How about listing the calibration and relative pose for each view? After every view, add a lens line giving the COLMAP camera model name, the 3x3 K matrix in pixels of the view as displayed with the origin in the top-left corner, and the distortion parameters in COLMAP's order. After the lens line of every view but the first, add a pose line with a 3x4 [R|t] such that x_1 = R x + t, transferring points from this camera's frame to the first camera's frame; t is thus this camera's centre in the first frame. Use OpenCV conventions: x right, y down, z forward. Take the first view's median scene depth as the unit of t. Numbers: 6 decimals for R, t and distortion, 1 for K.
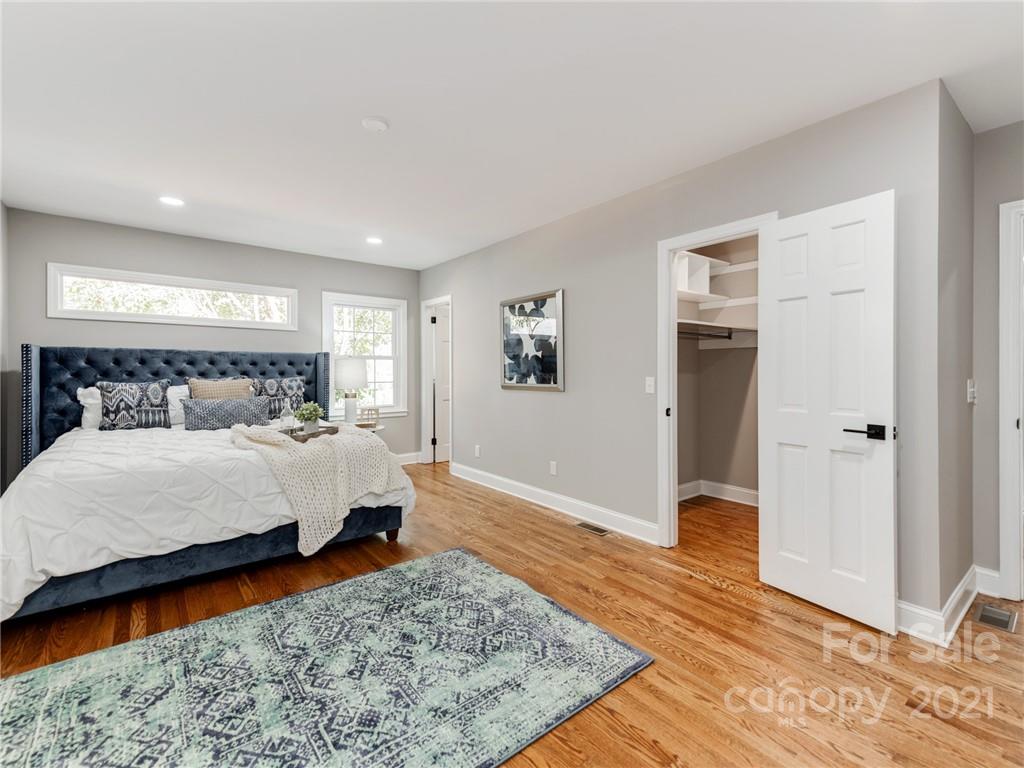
lens RADIAL K [[454.6, 0, 521.9], [0, 454.6, 371.9], [0, 0, 1]] dist [0.020045, -0.000834]
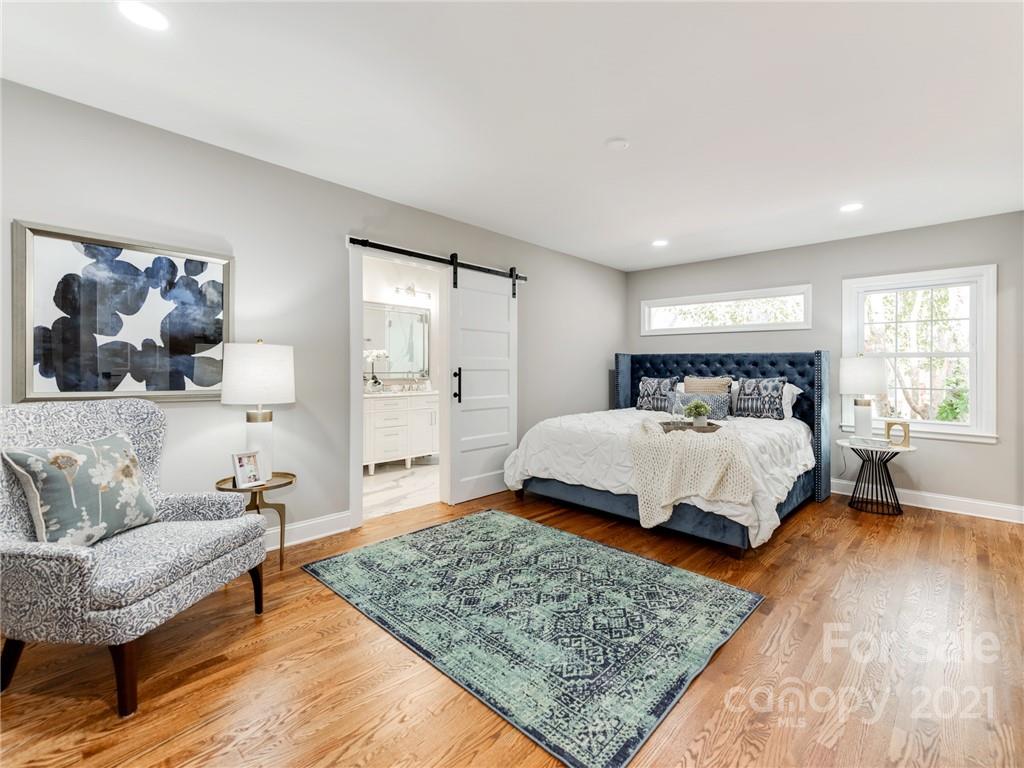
lens RADIAL K [[454.6, 0, 521.9], [0, 454.6, 371.9], [0, 0, 1]] dist [0.020045, -0.000834]
pose [[0.144793, 0.007110, -0.989436, 0.762815], [-0.016367, 0.999855, 0.004790, 0.007488], [0.989327, 0.015500, 0.144888, 0.629555]]
